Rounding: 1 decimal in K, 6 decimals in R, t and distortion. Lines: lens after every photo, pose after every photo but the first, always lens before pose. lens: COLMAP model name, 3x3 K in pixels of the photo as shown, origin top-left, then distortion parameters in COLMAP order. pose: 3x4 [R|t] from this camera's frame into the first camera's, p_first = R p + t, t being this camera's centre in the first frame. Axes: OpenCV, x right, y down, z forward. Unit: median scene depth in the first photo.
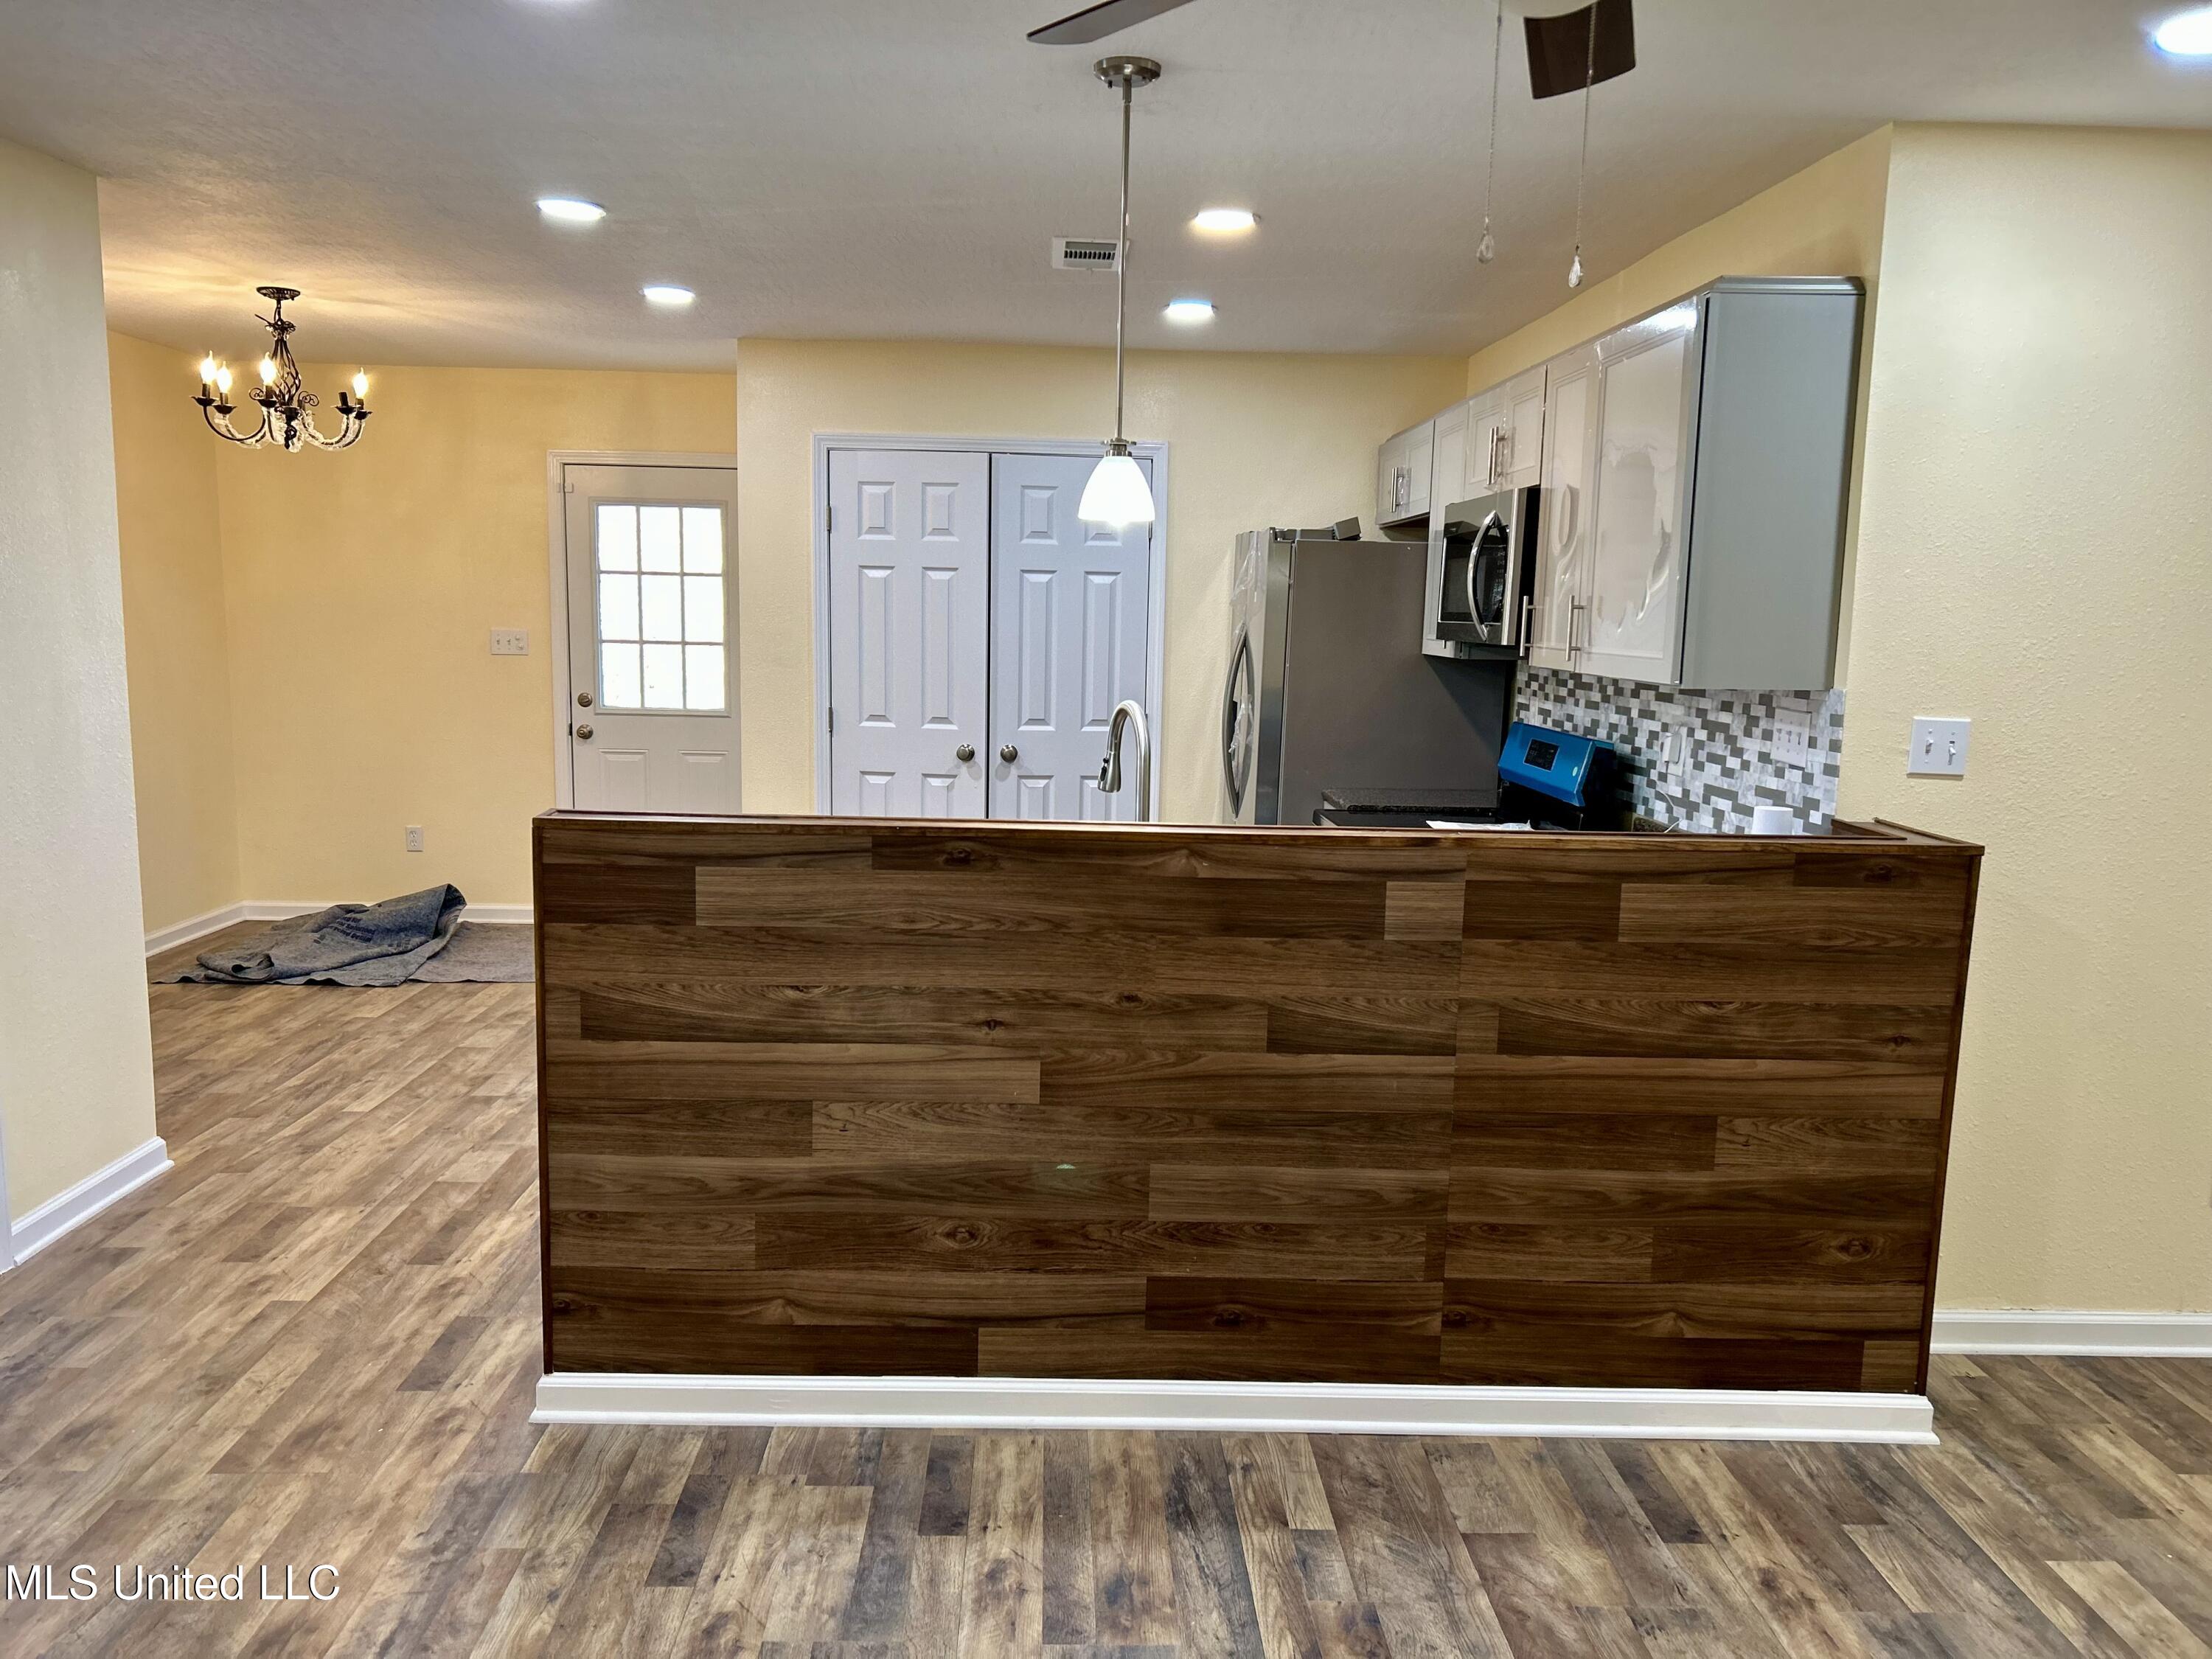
lens RADIAL K [[1671.0, 0, 1100.6], [0, 1671.0, 837.6], [0, 0, 1]] dist [0.045216, -0.041908]
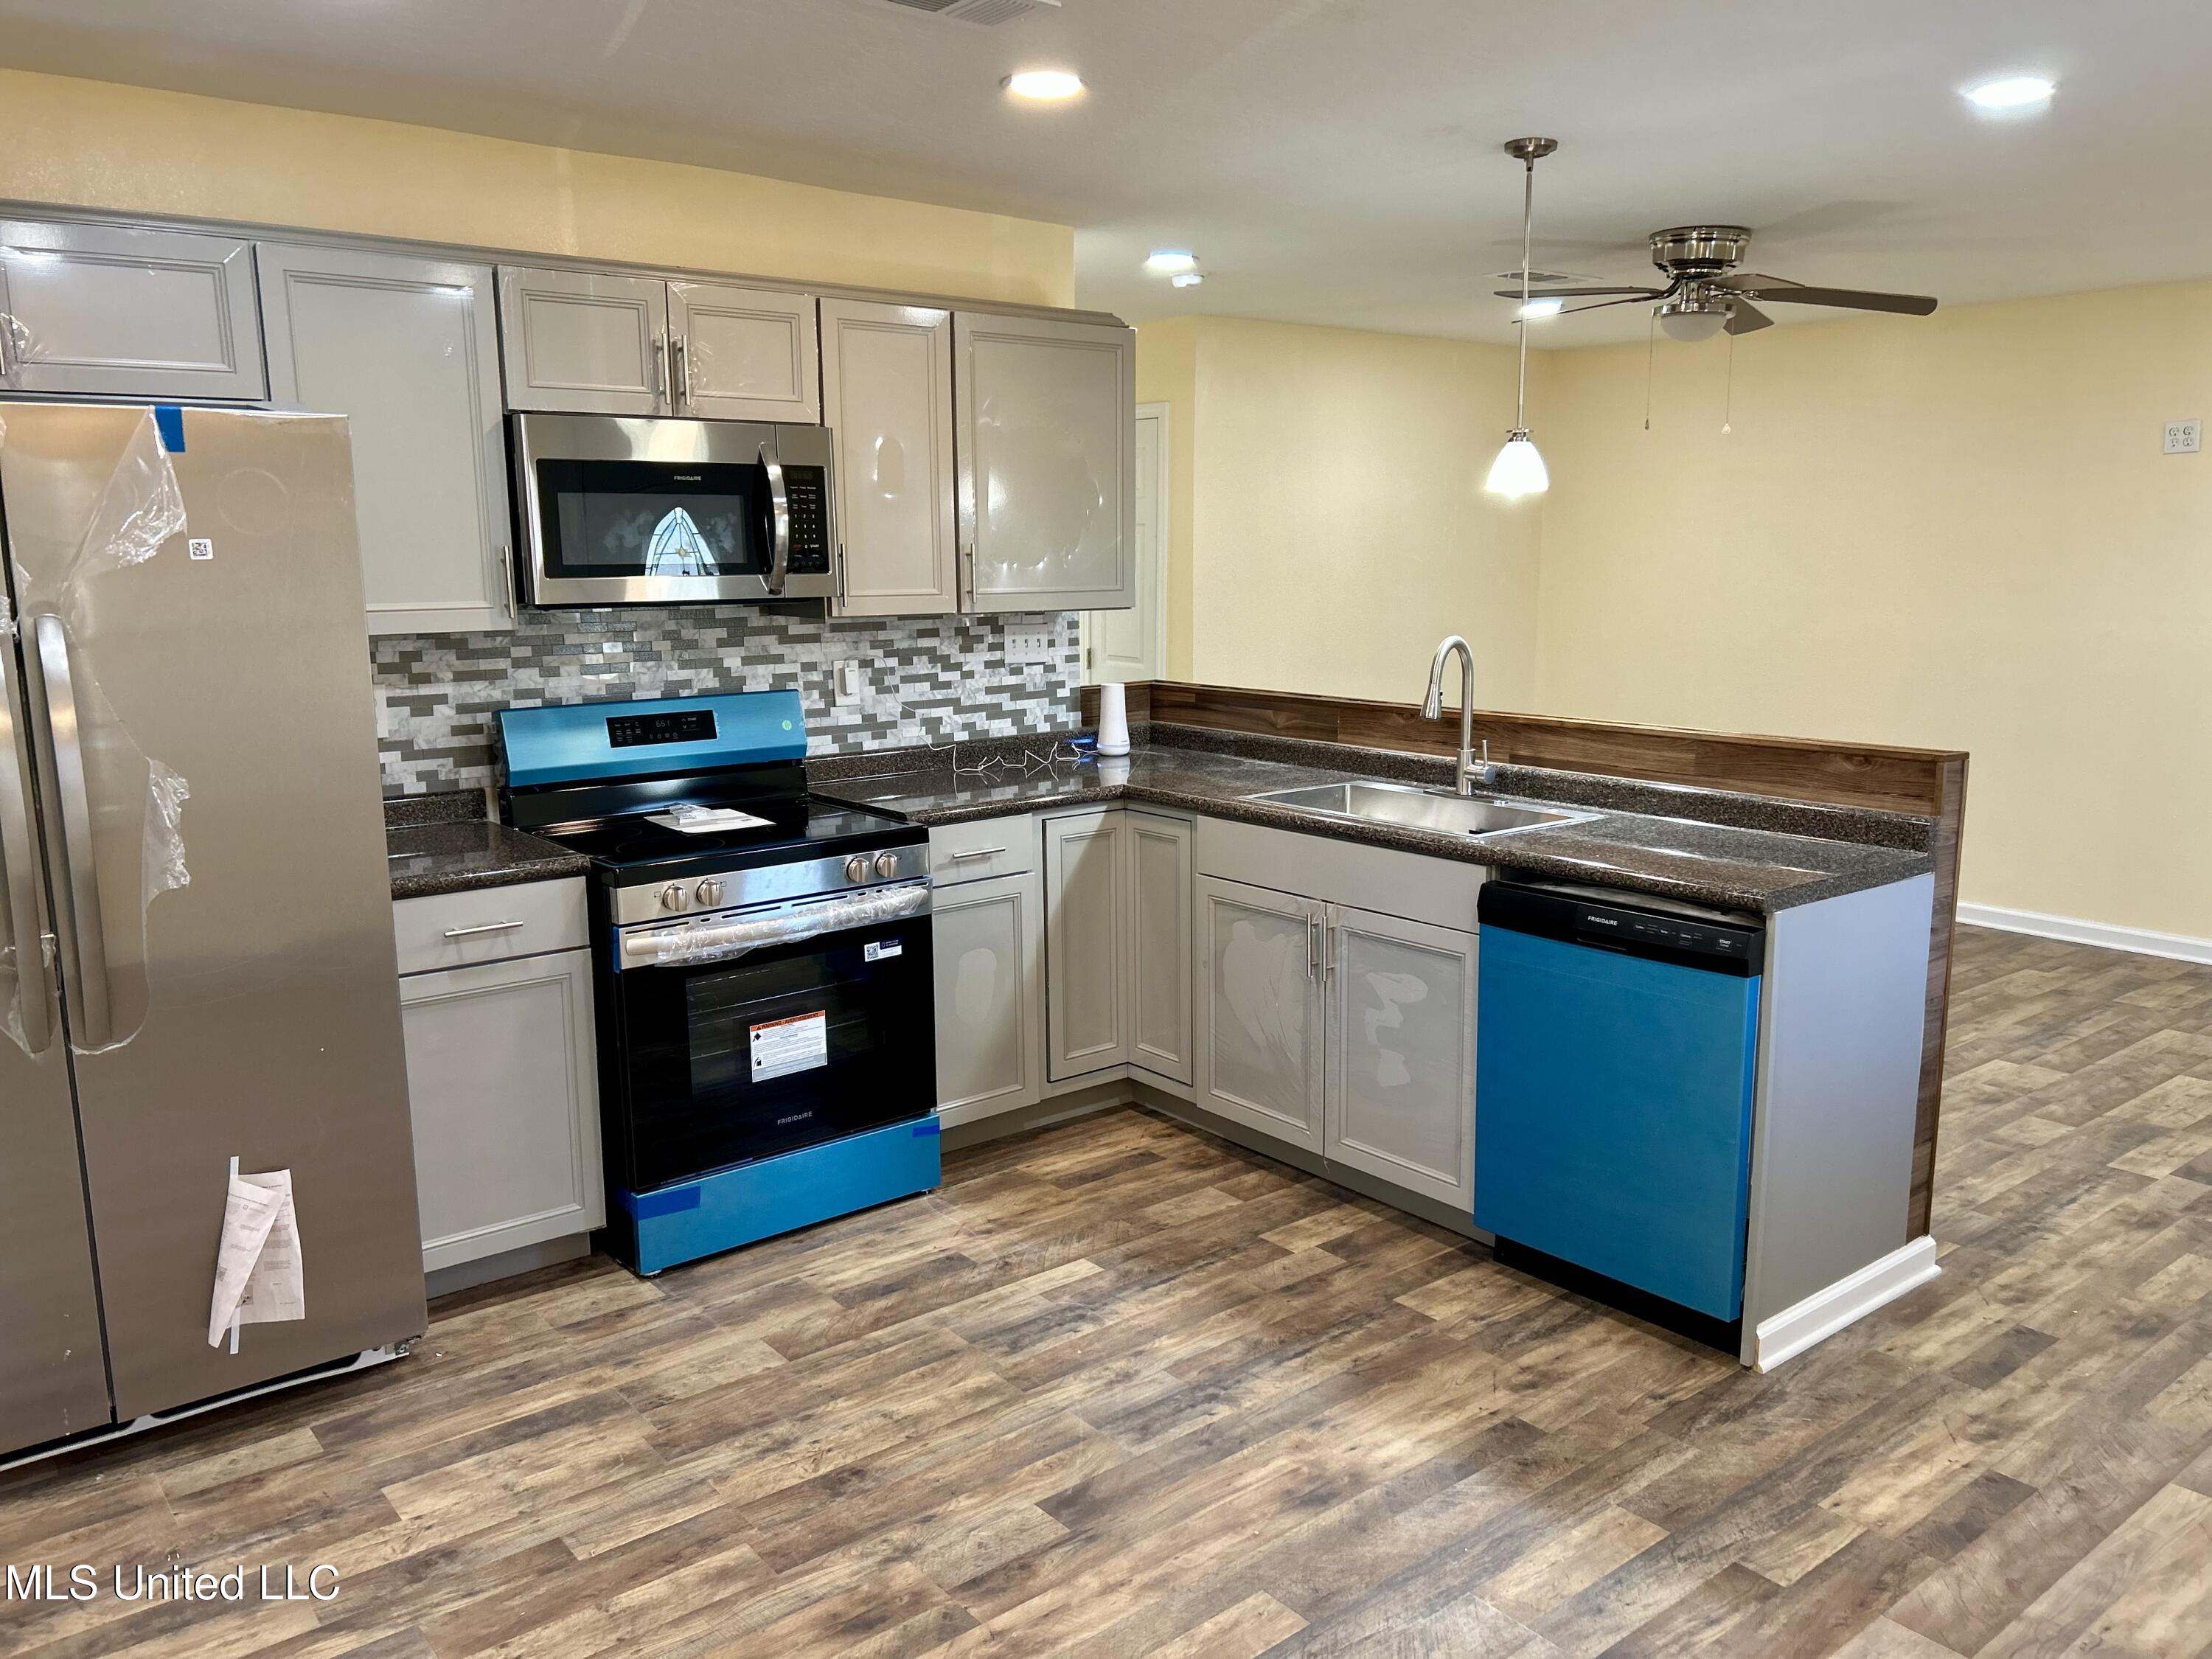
lens RADIAL K [[1635.0, 0, 1110.3], [0, 1635.0, 867.2], [0, 0, 1]] dist [0.084816, -0.065795]
pose [[-0.604777, -0.182531, 0.775195, -0.836975], [0.097400, 0.949120, 0.299473, -0.329426], [-0.790416, 0.256619, -0.556227, 2.026496]]
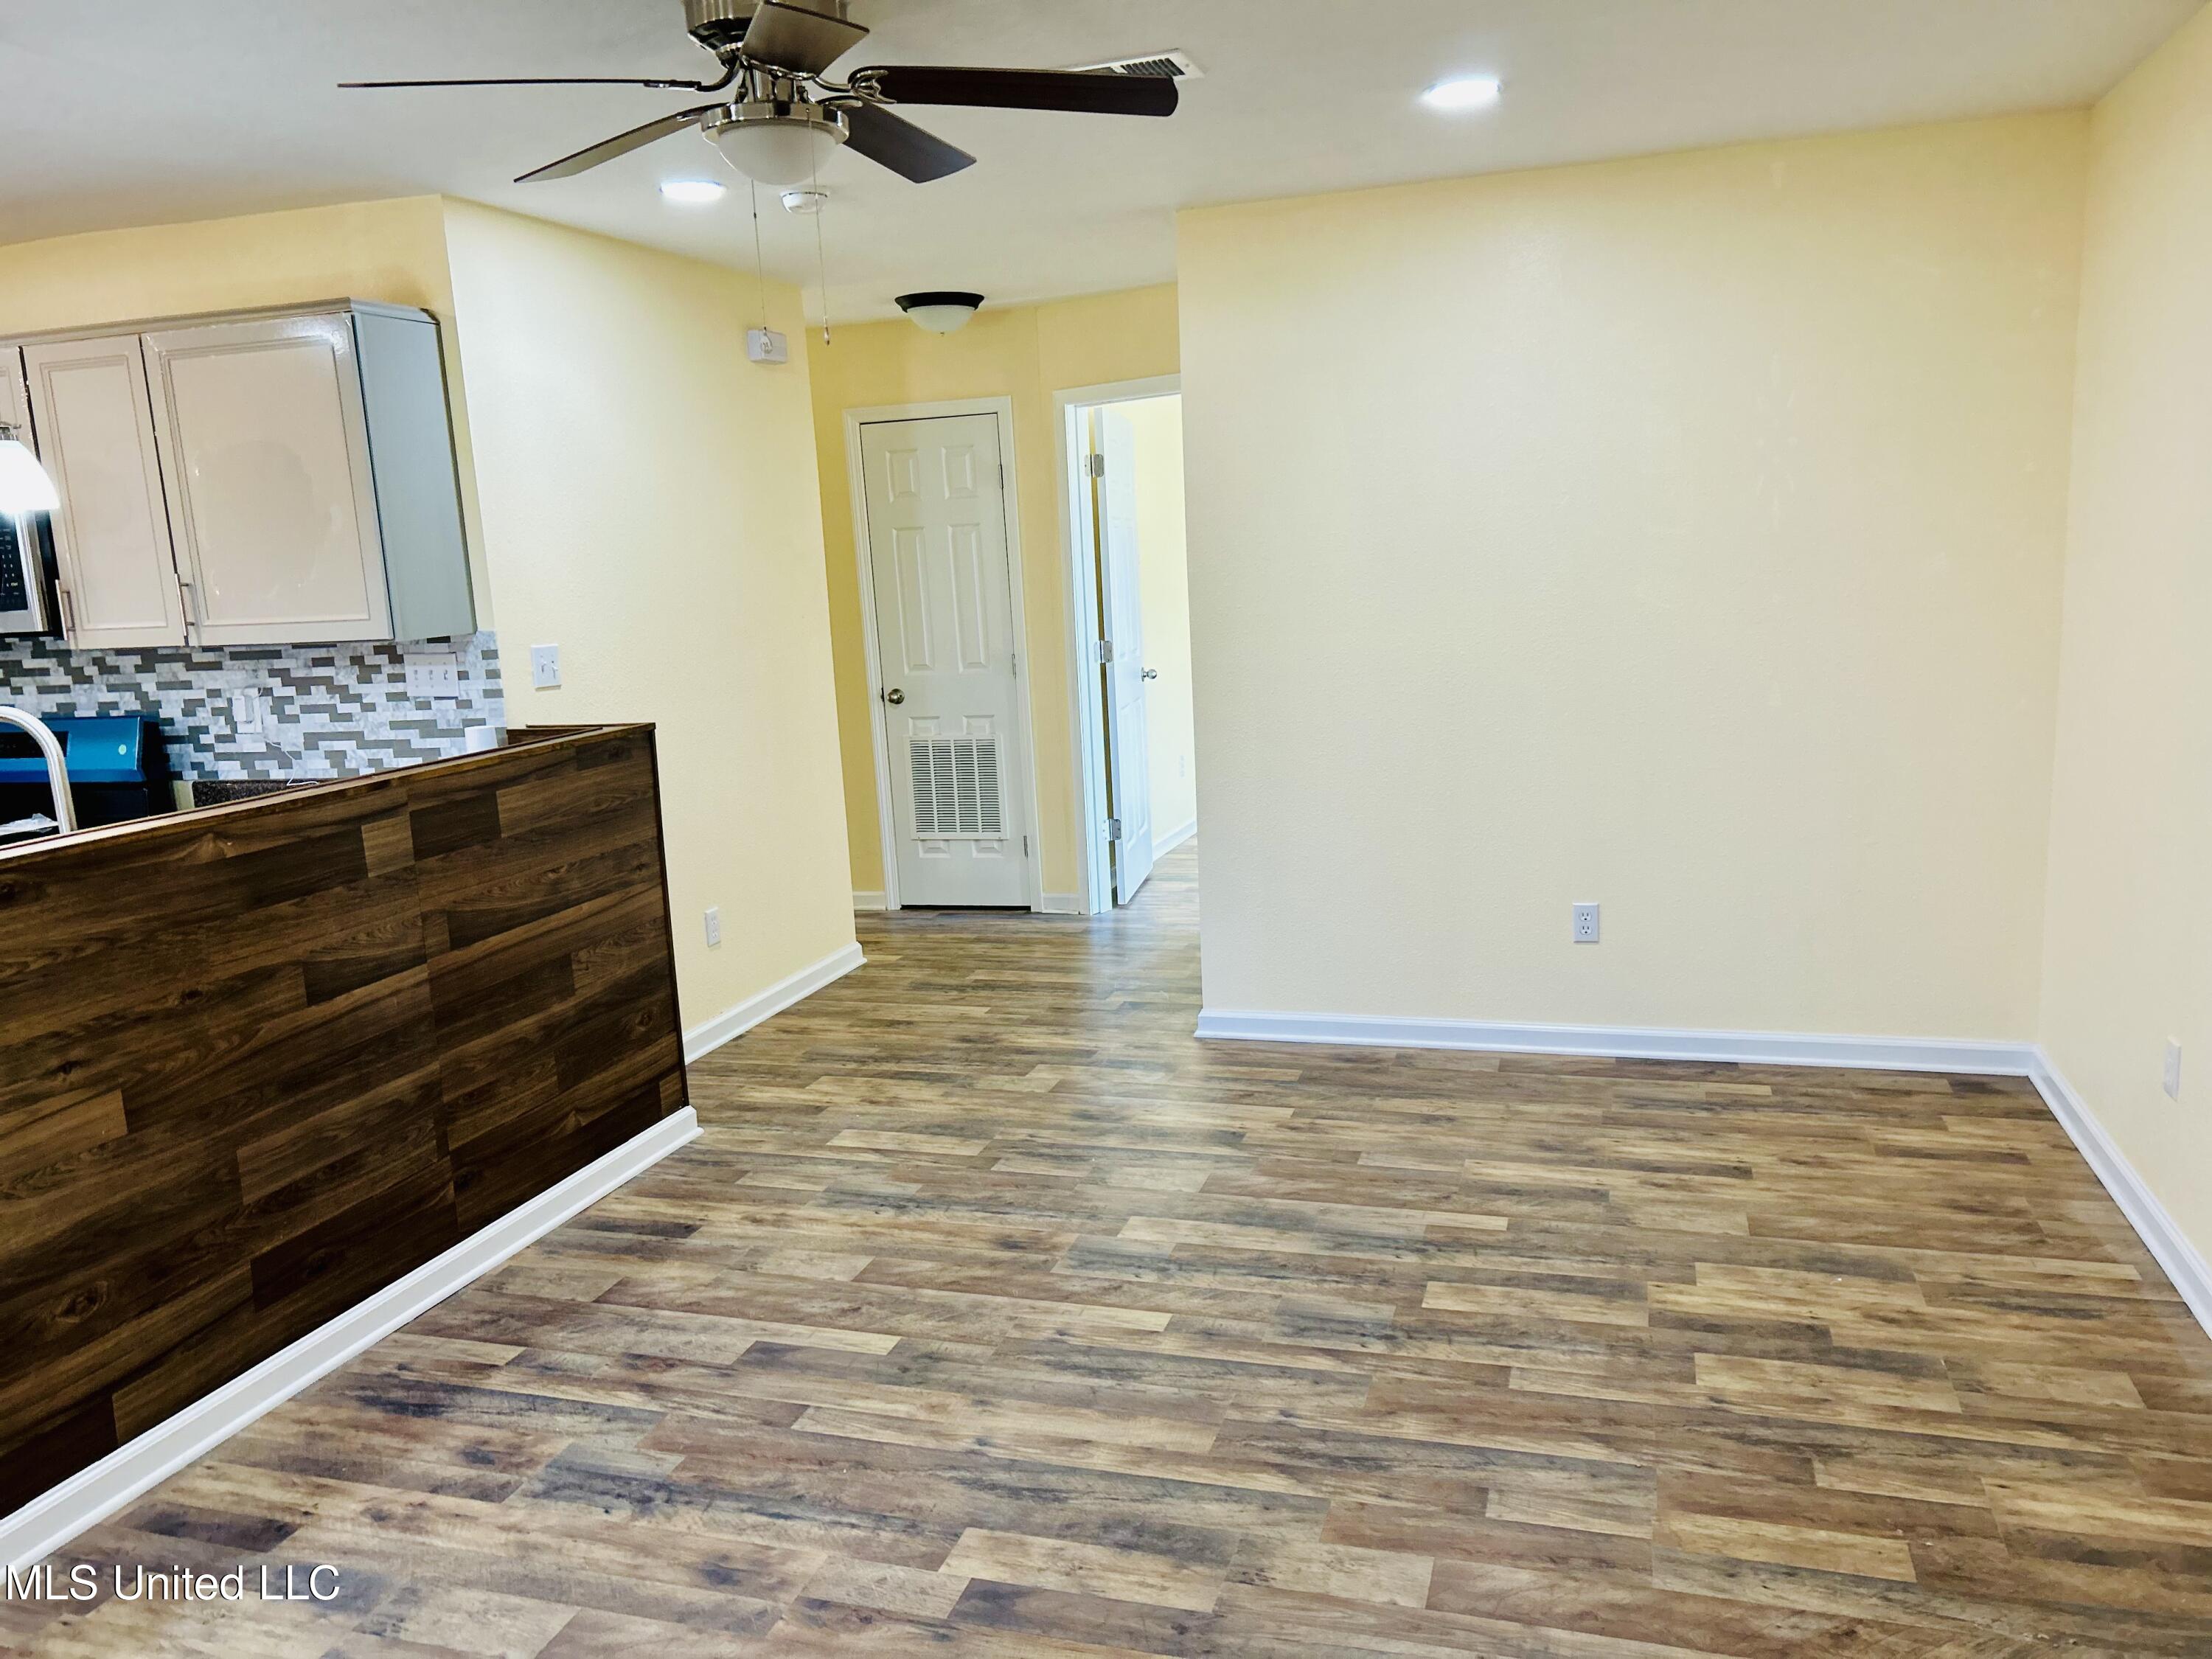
lens RADIAL K [[1671.0, 0, 1100.6], [0, 1671.0, 837.6], [0, 0, 1]] dist [0.045216, -0.041908]
pose [[0.331263, -0.205056, 0.920987, -0.687256], [0.190337, 0.970555, 0.147631, -0.037833], [-0.924141, 0.126394, 0.360539, 0.129059]]
